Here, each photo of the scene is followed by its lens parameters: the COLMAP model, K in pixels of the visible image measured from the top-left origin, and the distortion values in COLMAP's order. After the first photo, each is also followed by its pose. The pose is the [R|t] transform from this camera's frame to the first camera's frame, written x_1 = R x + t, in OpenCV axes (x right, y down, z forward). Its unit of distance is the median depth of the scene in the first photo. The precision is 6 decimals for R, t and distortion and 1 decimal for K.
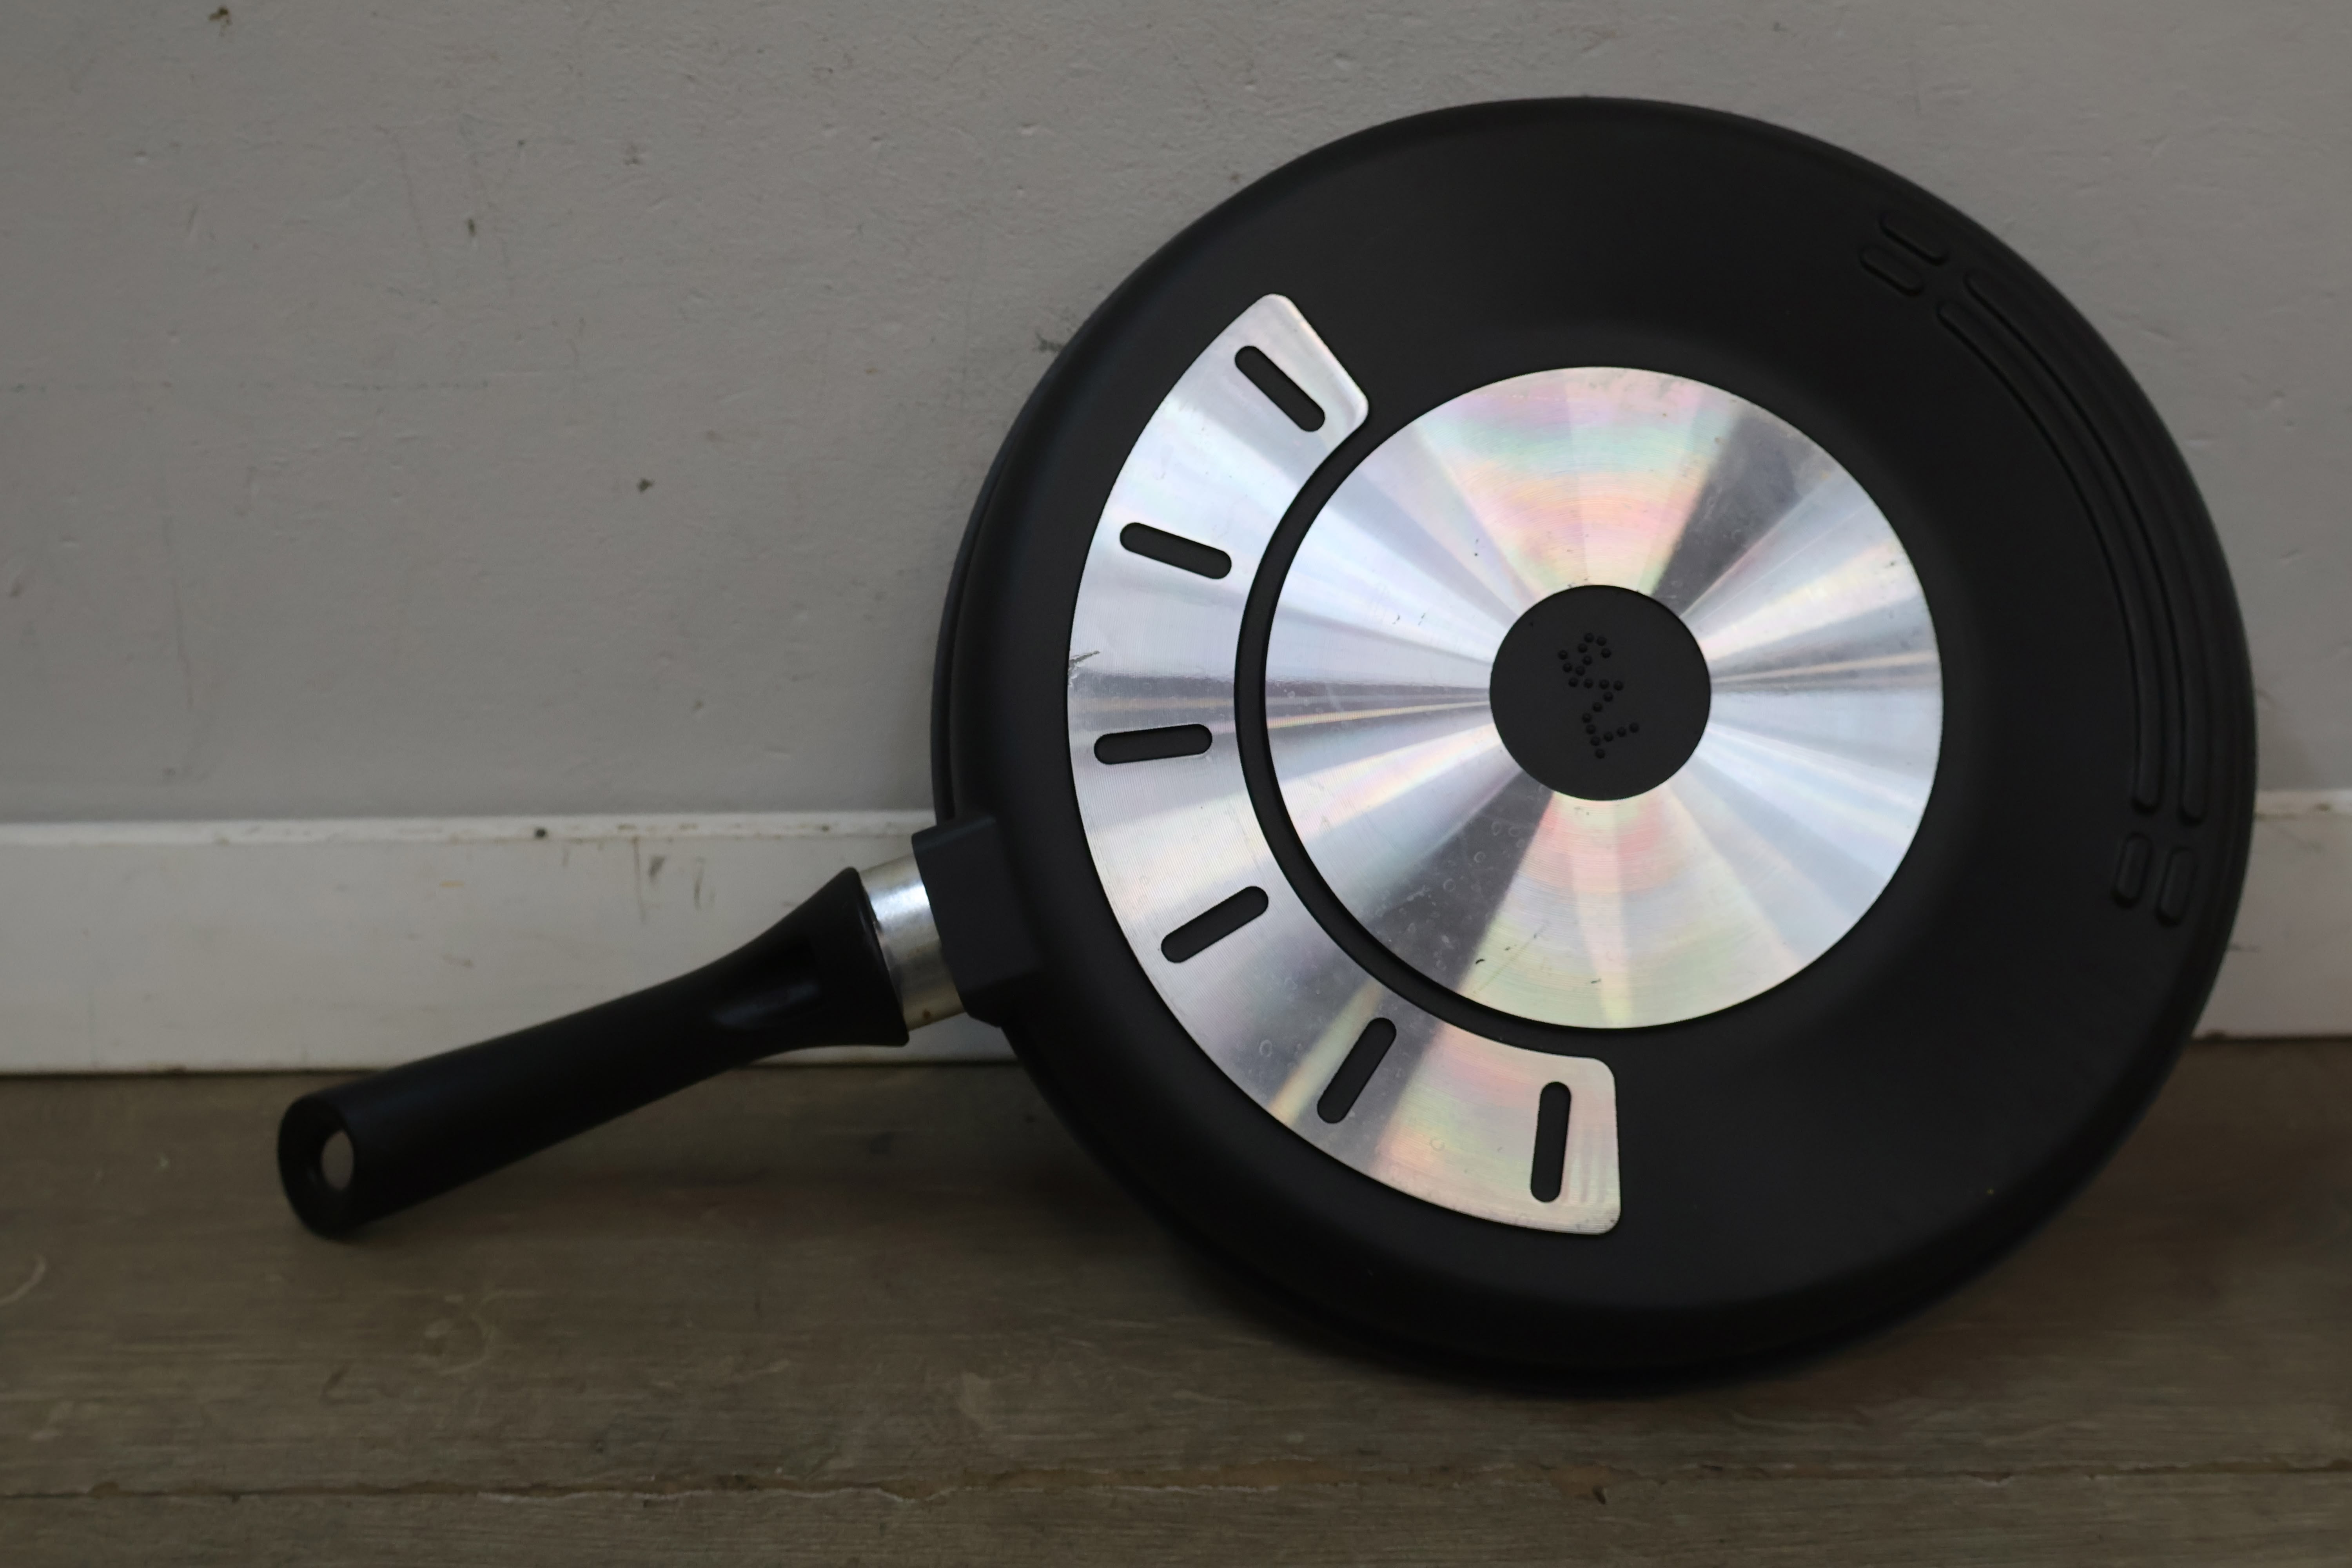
lens RADIAL K [[2779.4, 0, 1168.5], [0, 2779.4, 770.1], [0, 0, 1]] dist [-0.000427, 0.000000]
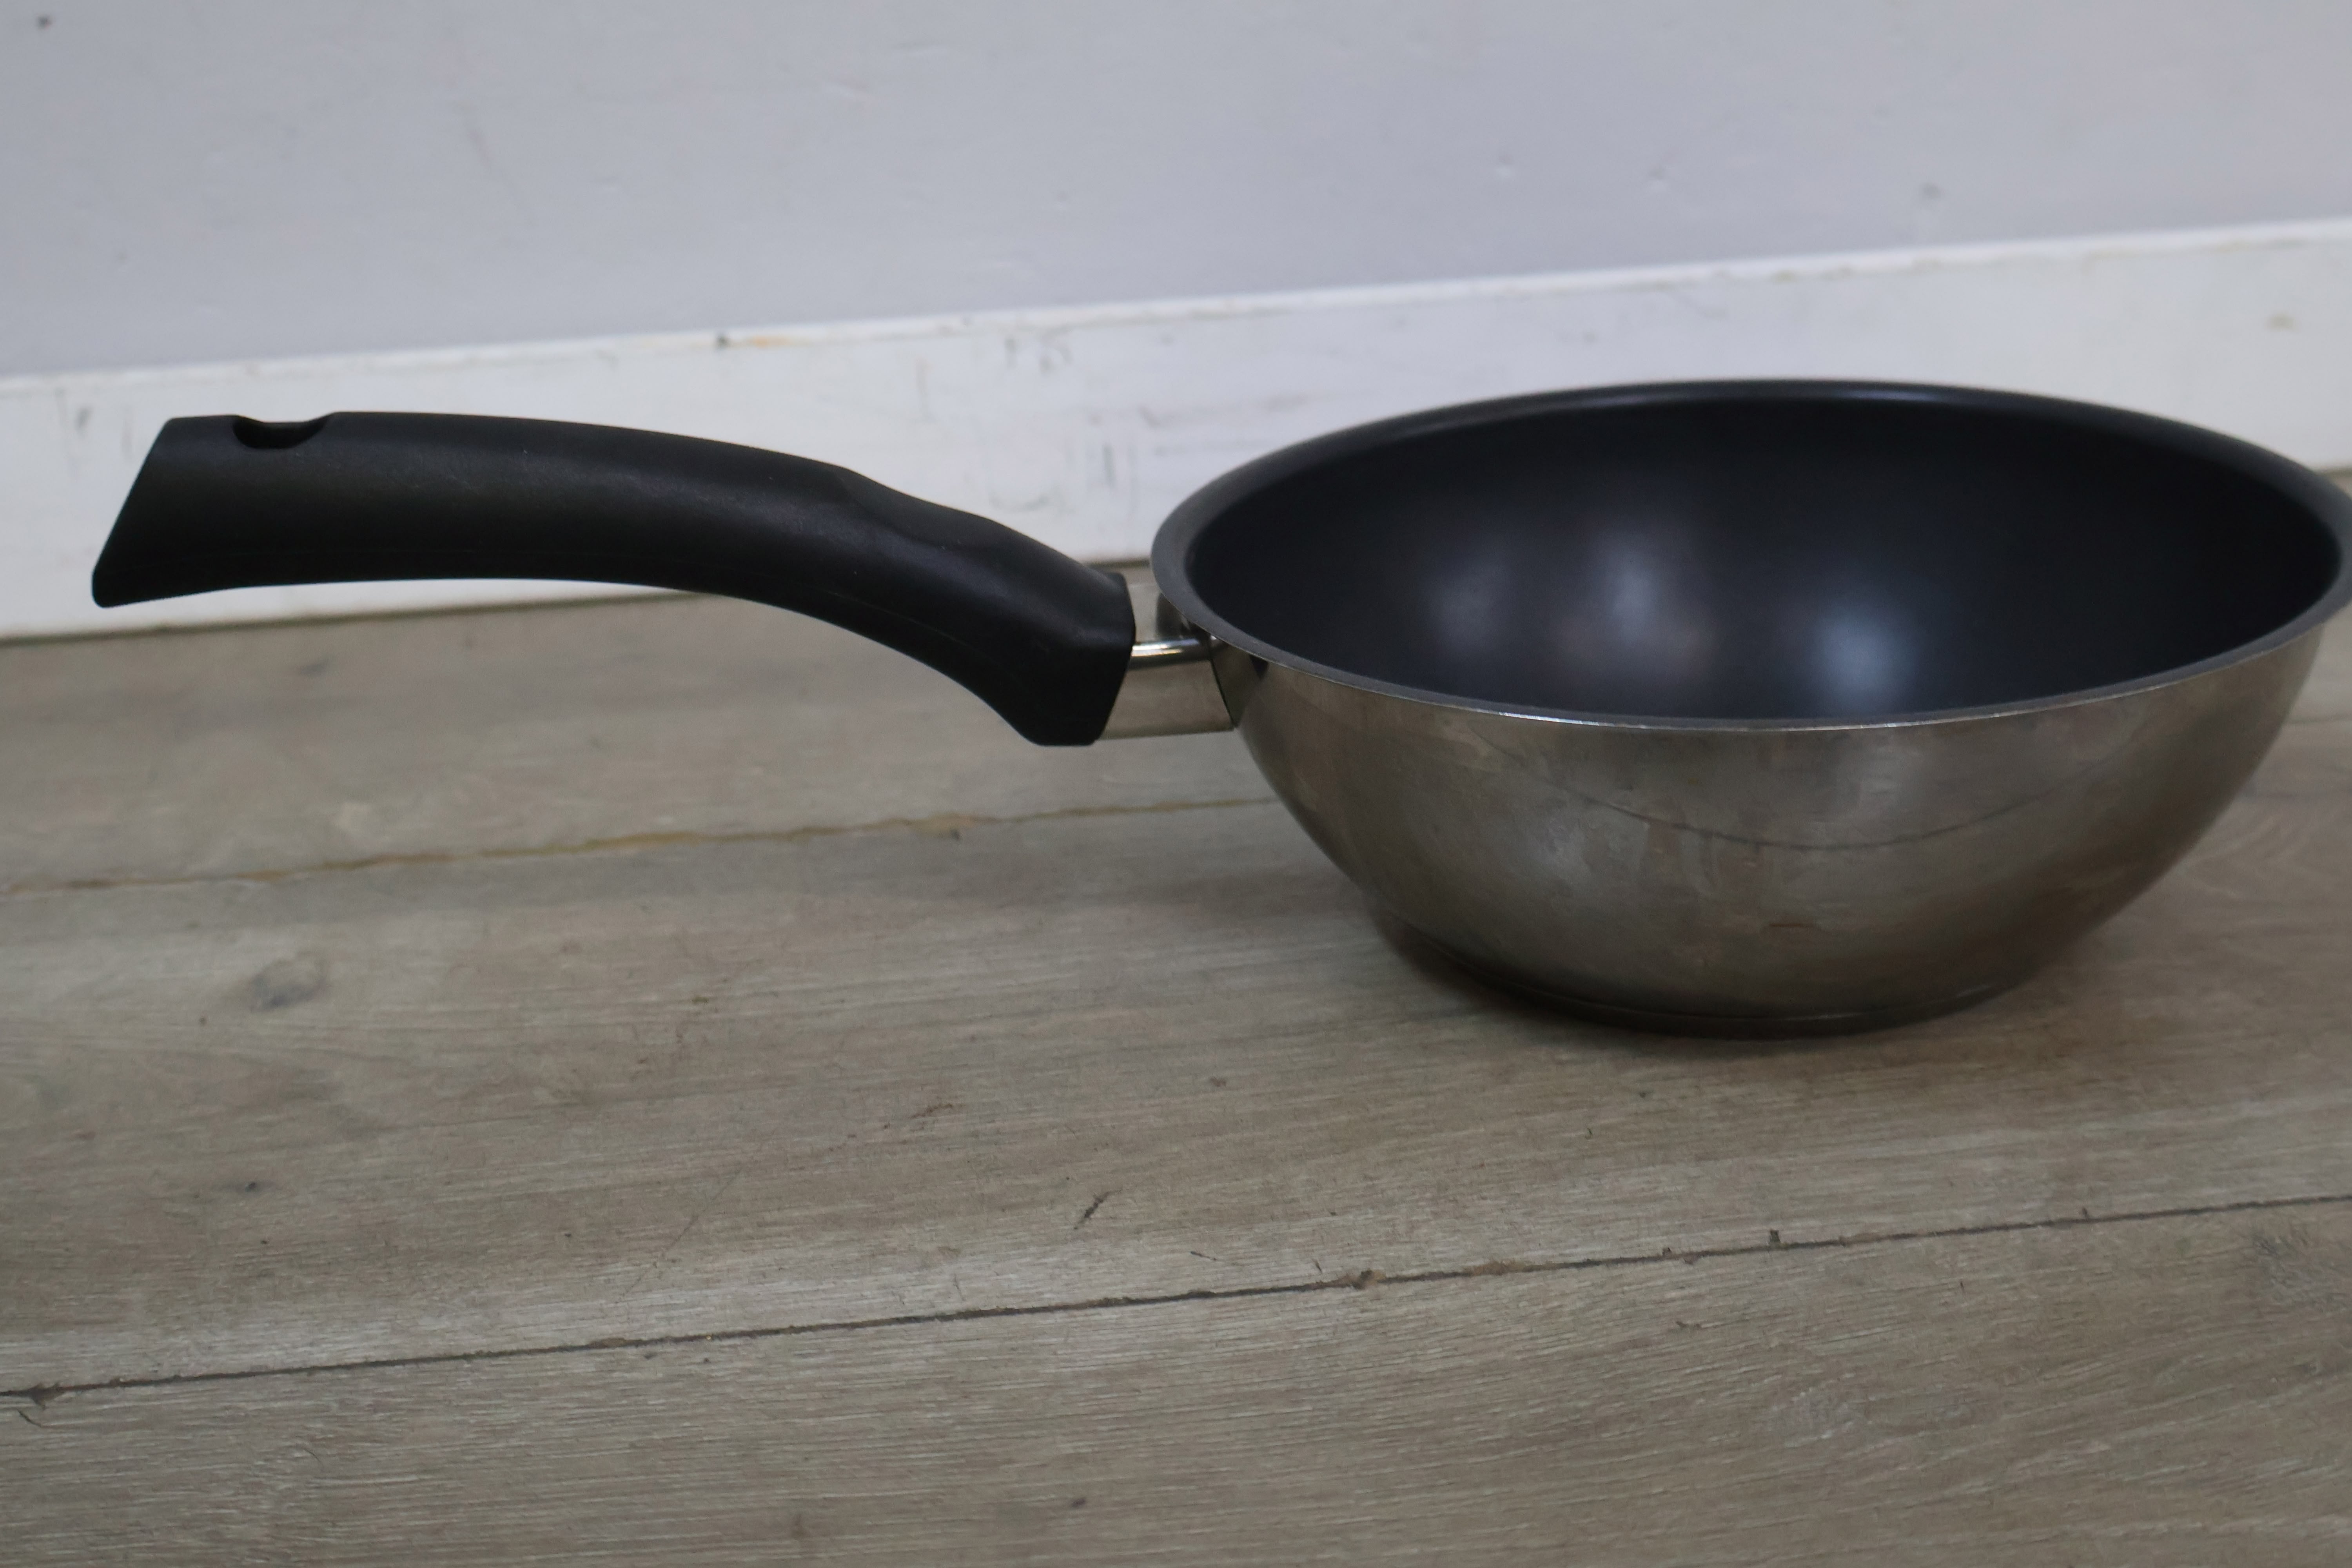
lens RADIAL K [[2779.4, 0, 1198.5], [0, 2779.4, 768.9], [0, 0, 1]] dist [-0.000427, 0.000000]
pose [[0.996555, -0.057154, 0.060103, 0.159981], [0.060353, 0.996778, -0.052829, 0.257968], [-0.056890, 0.056275, 0.996793, -0.009157]]
